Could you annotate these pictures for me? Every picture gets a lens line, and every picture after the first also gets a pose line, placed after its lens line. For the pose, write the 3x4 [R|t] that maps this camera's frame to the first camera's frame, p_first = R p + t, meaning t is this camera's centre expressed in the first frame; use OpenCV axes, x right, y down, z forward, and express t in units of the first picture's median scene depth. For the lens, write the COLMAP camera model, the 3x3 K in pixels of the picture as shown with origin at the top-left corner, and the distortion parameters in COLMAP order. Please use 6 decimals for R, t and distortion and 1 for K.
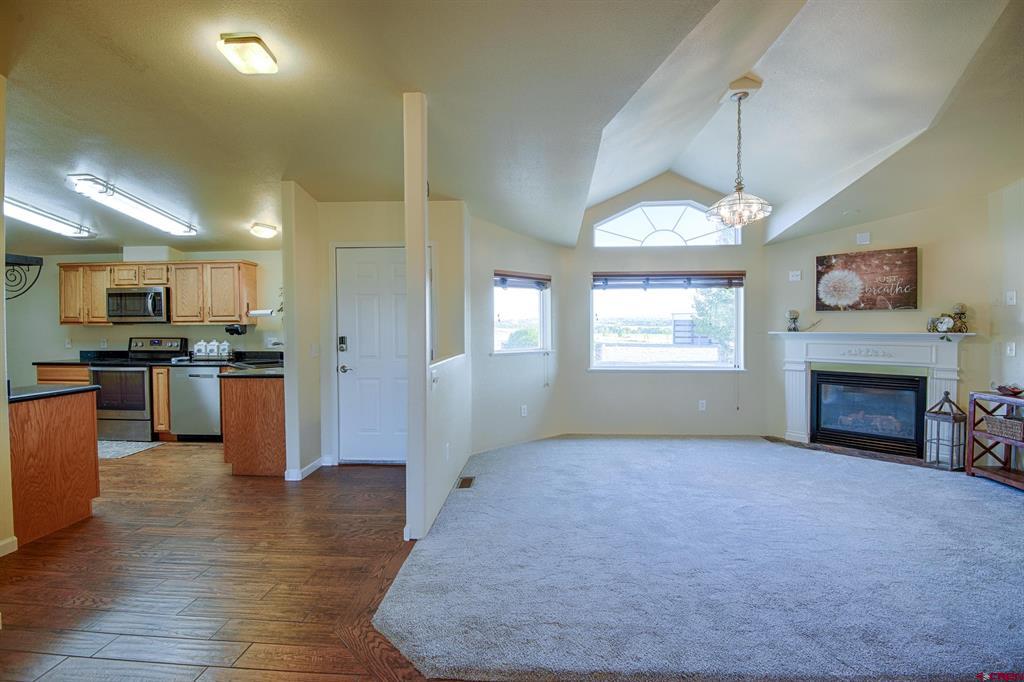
lens RADIAL K [[481.8, 0, 517.3], [0, 481.8, 332.9], [0, 0, 1]] dist [-0.035805, -0.000538]
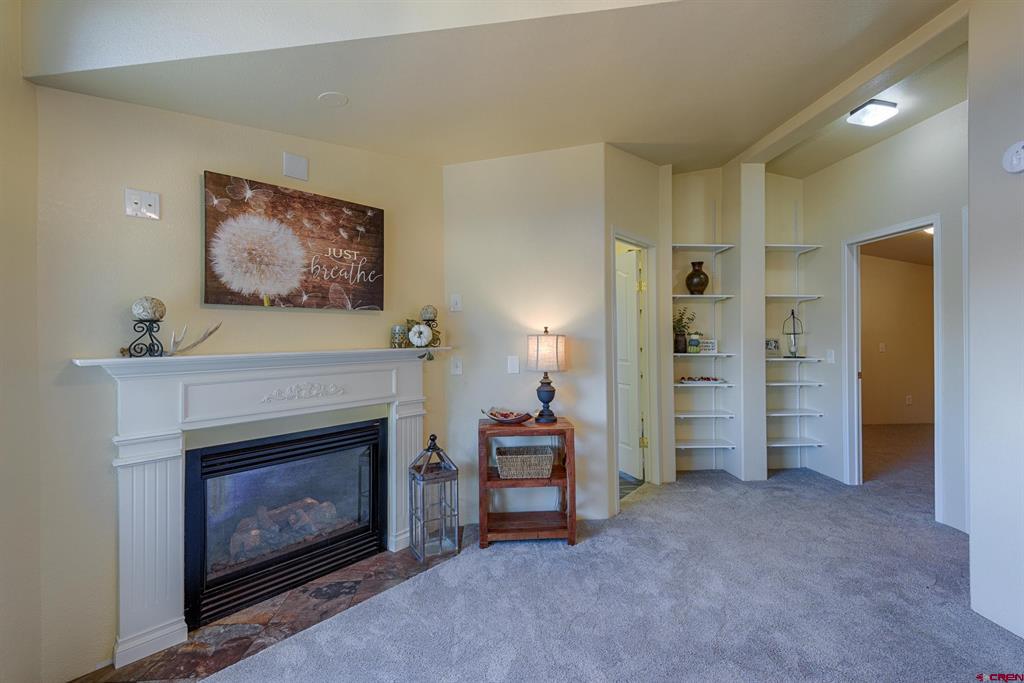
lens RADIAL K [[465.6, 0, 518.1], [0, 465.6, 334.0], [0, 0, 1]] dist [0.031905, -0.019032]
pose [[-0.132735, 0.006580, 0.991130, 0.192335], [0.022450, 0.999741, -0.003630, -0.012435], [-0.990897, 0.021769, -0.132849, 0.787978]]
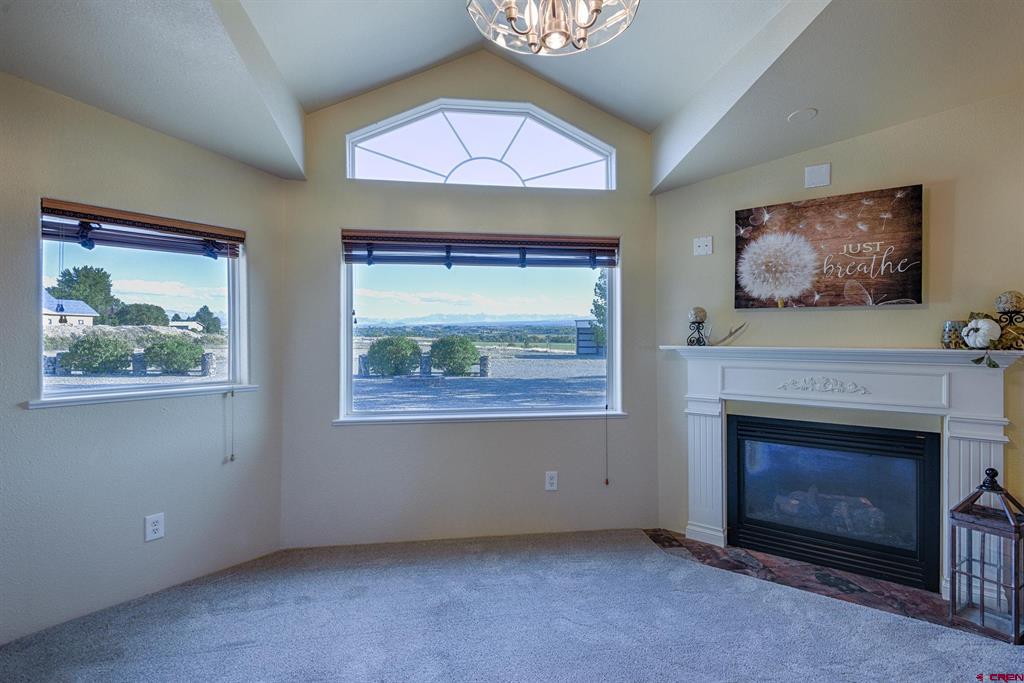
lens RADIAL K [[536.5, 0, 518.6], [0, 536.5, 334.8], [0, 0, 1]] dist [0.022287, -0.001032]
pose [[0.979524, 0.004484, 0.201275, 0.254214], [-0.001734, 0.999903, -0.013839, -0.006417], [-0.201318, 0.013207, 0.979437, 0.434584]]
